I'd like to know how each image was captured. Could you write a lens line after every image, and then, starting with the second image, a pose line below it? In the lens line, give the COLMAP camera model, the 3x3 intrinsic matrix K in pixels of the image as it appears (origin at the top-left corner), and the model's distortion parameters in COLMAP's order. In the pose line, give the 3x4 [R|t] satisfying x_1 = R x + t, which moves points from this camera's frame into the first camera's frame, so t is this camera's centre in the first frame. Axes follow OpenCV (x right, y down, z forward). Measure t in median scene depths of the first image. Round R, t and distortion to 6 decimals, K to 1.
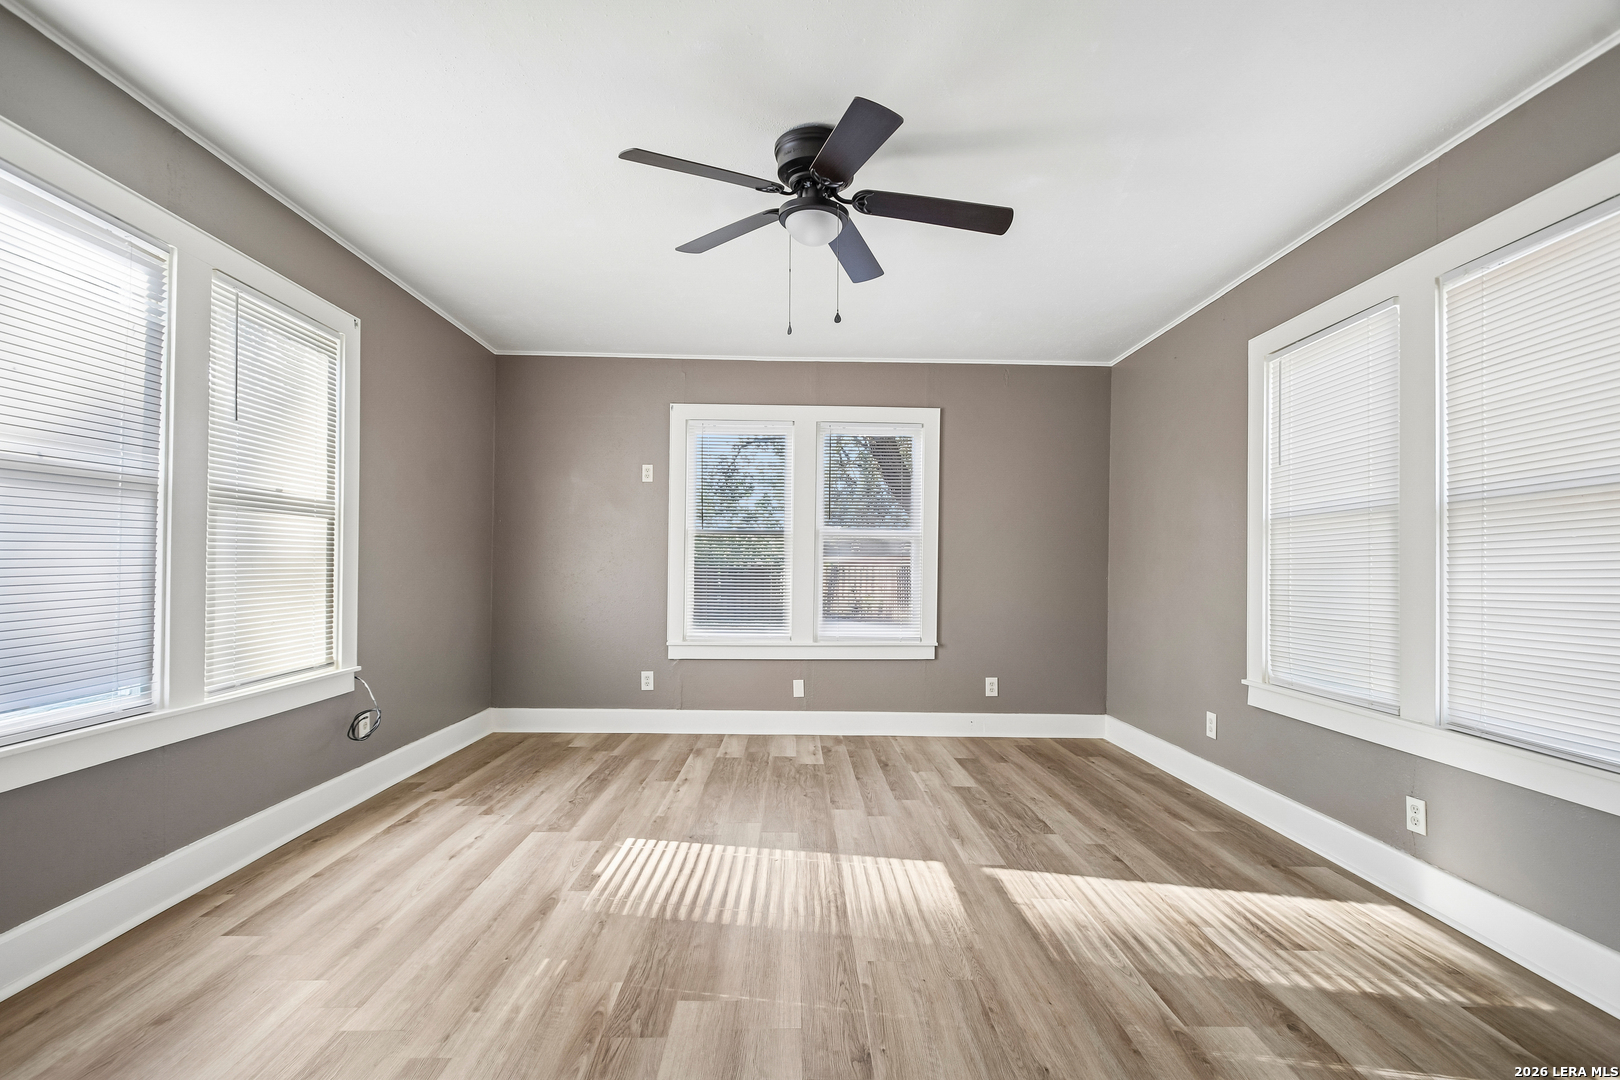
lens RADIAL K [[712.2, 0, 806.1], [0, 712.2, 567.4], [0, 0, 1]] dist [0.016613, -0.012859]
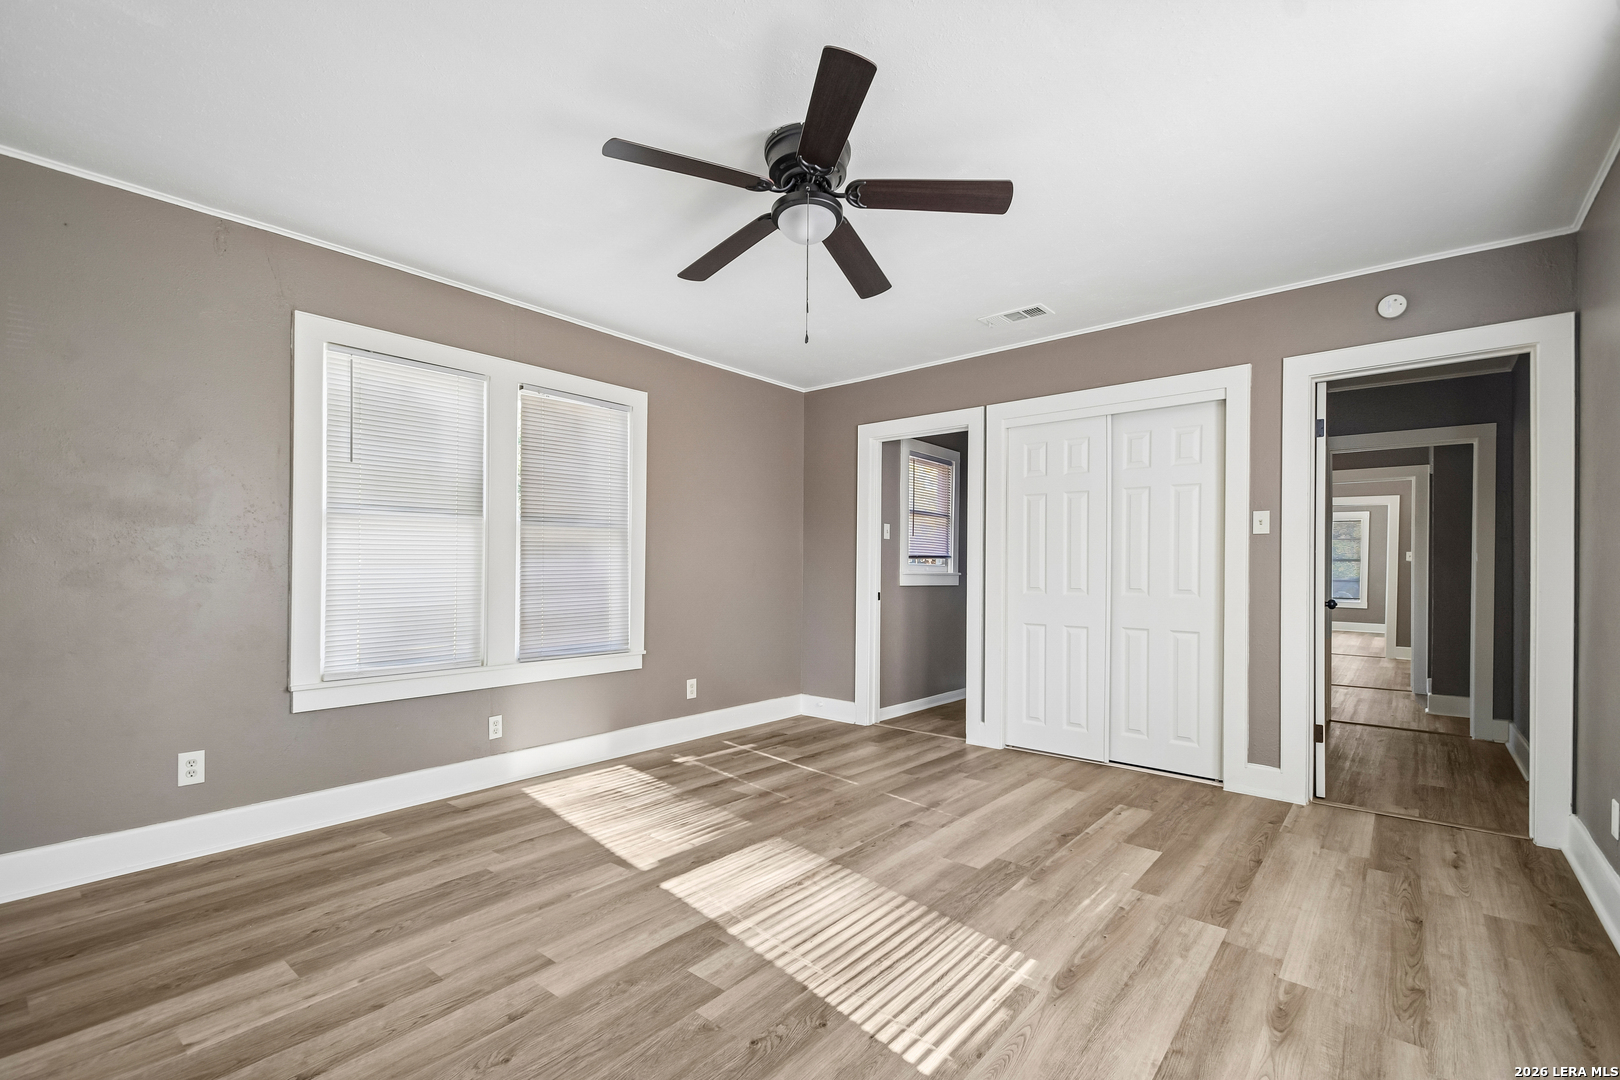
lens RADIAL K [[712.2, 0, 806.1], [0, 712.2, 567.4], [0, 0, 1]] dist [0.016613, -0.012859]
pose [[-0.755644, -0.014803, 0.654815, -0.499077], [-0.014574, 0.999877, 0.005786, -0.007921], [-0.654820, -0.005171, -0.755767, 1.359449]]
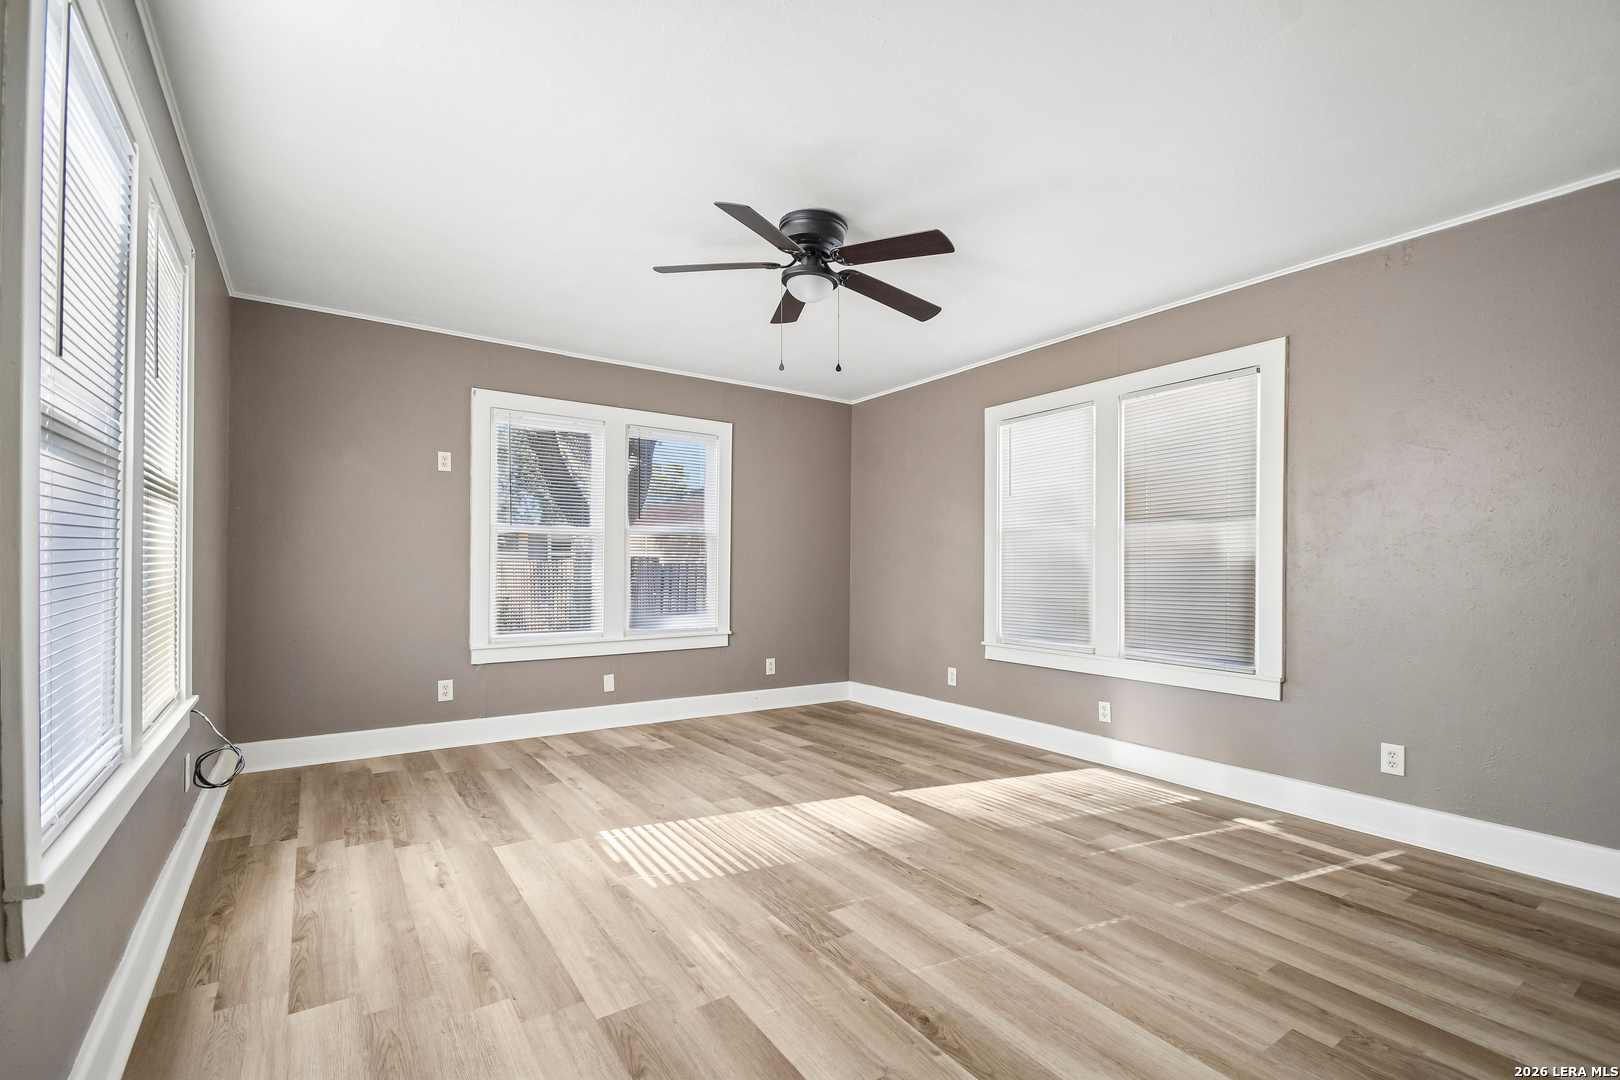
lens RADIAL K [[712.2, 0, 806.1], [0, 712.2, 567.4], [0, 0, 1]] dist [0.016613, -0.012859]
pose [[0.835310, -0.005157, 0.549755, -0.523392], [0.001065, 0.999969, 0.007761, -0.006291], [-0.549778, -0.005897, 0.835290, -0.014100]]
